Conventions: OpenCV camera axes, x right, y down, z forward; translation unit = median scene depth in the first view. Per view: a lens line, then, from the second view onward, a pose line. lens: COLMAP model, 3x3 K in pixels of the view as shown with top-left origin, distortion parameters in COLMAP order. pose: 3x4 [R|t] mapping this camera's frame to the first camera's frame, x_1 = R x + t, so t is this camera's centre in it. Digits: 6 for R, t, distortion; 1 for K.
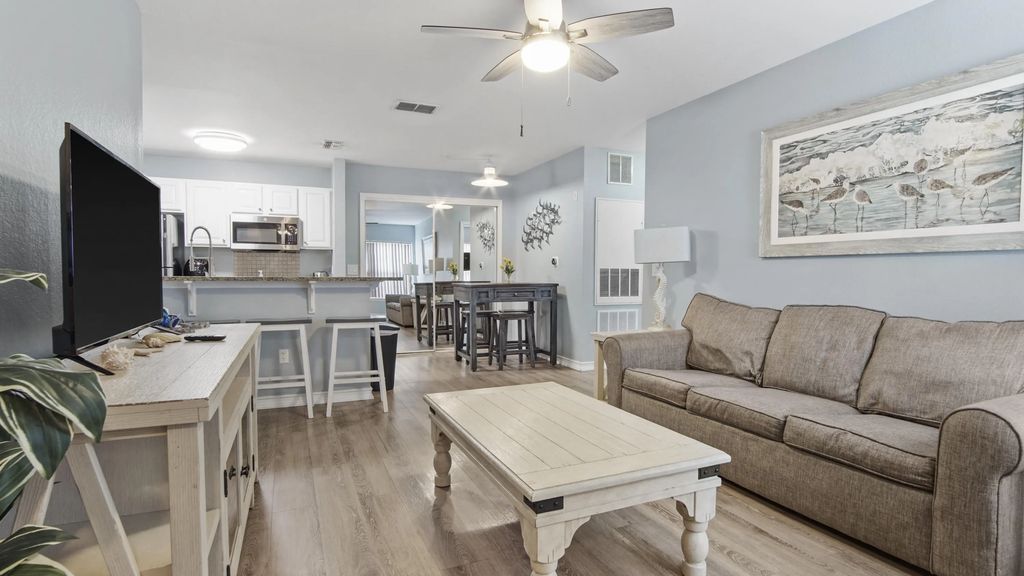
lens RADIAL K [[478.3, 0, 503.3], [0, 478.3, 287.2], [0, 0, 1]] dist [-0.022340, 0.001651]
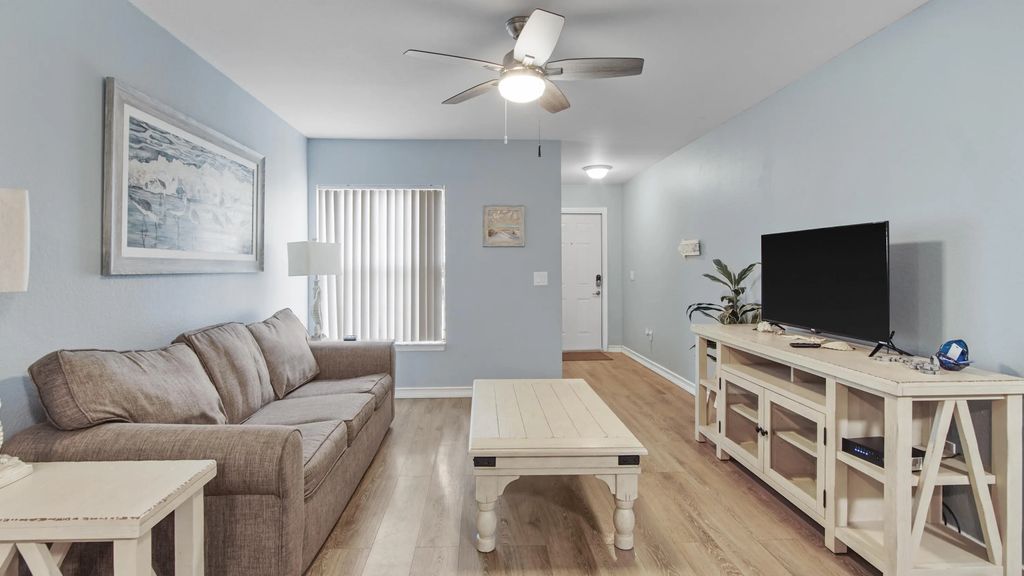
lens RADIAL K [[478.3, 0, 505.7], [0, 478.3, 263.3], [0, 0, 1]] dist [-0.022340, 0.001651]
pose [[-0.940711, 0.000183, 0.339209, -0.175774], [0.009014, 0.999660, 0.024458, -0.093007], [-0.339090, 0.026066, -0.940393, 1.468765]]
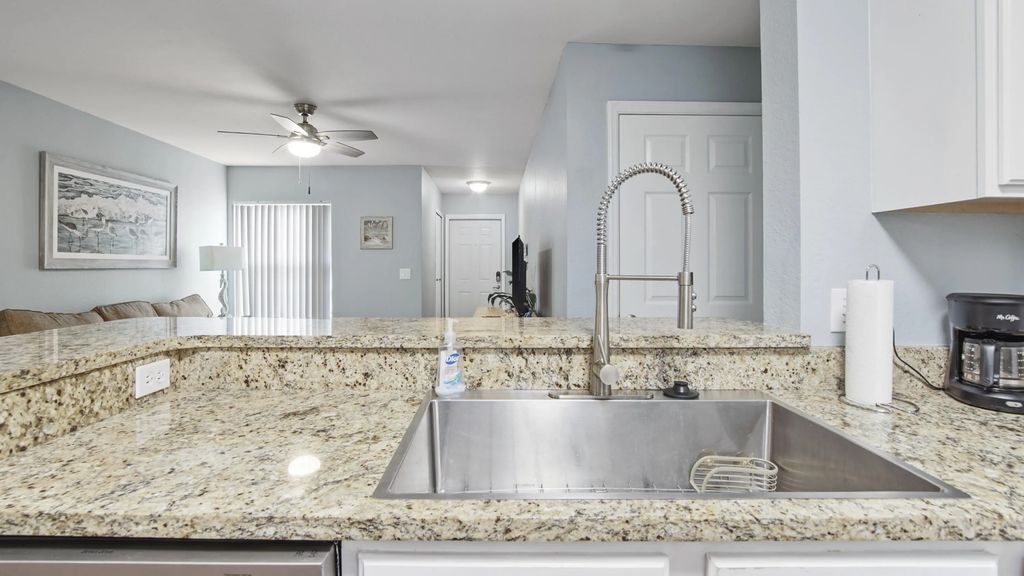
lens RADIAL K [[478.3, 0, 498.8], [0, 478.3, 267.3], [0, 0, 1]] dist [-0.022340, 0.001651]
pose [[-0.922908, -0.006200, 0.384971, -0.838582], [0.008625, 0.999286, 0.036771, -0.100905], [-0.384924, 0.037257, -0.922196, 1.642264]]
